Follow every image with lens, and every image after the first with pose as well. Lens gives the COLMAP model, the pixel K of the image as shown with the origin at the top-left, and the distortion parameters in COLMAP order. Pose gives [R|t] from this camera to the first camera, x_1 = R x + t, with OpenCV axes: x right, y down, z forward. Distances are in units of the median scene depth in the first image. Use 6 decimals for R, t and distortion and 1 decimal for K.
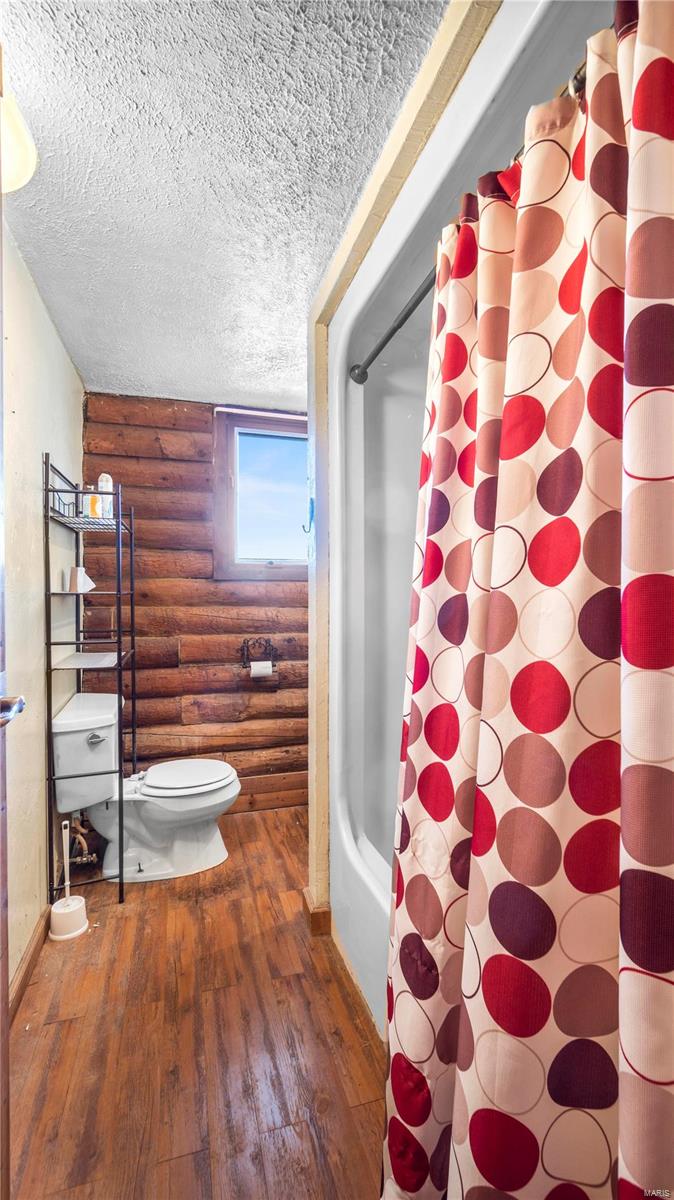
lens RADIAL K [[531.8, 0, 336.8], [0, 531.8, 600.9], [0, 0, 1]] dist [0.001664, 0.000191]
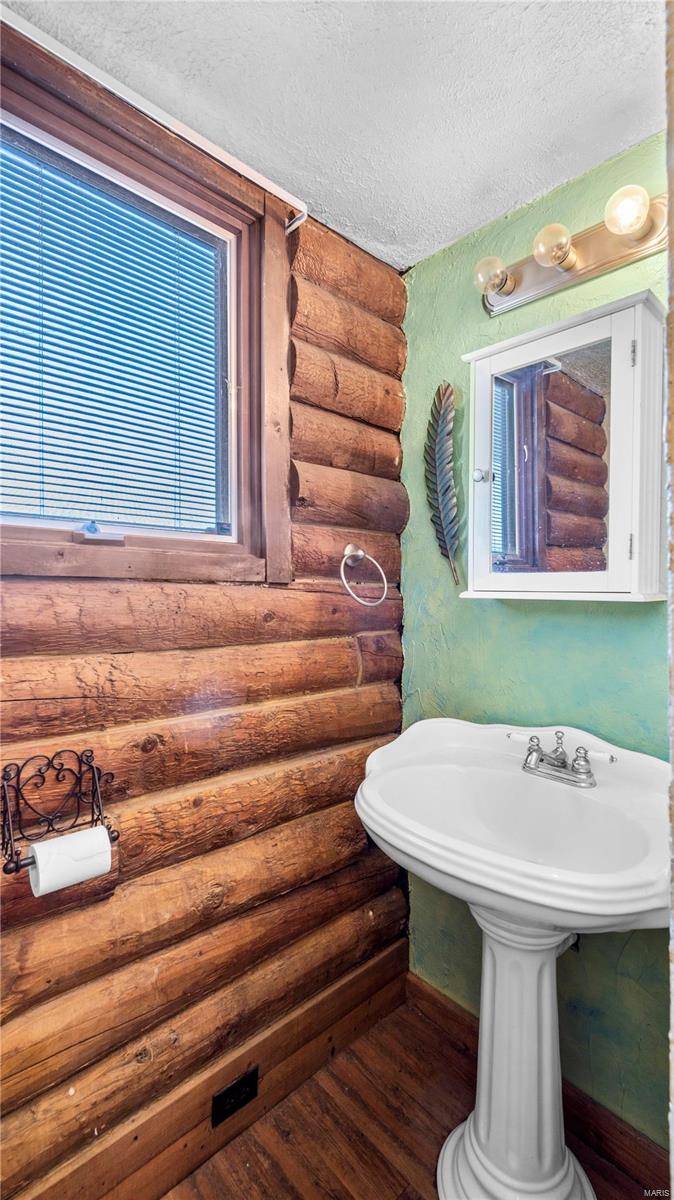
lens RADIAL K [[531.8, 0, 341.2], [0, 531.8, 597.1], [0, 0, 1]] dist [0.001664, 0.000191]
pose [[0.898514, 0.000723, 0.438943, -0.130649], [0.003391, 0.999957, -0.008588, -0.023083], [-0.438931, 0.009205, 0.898474, 0.616110]]
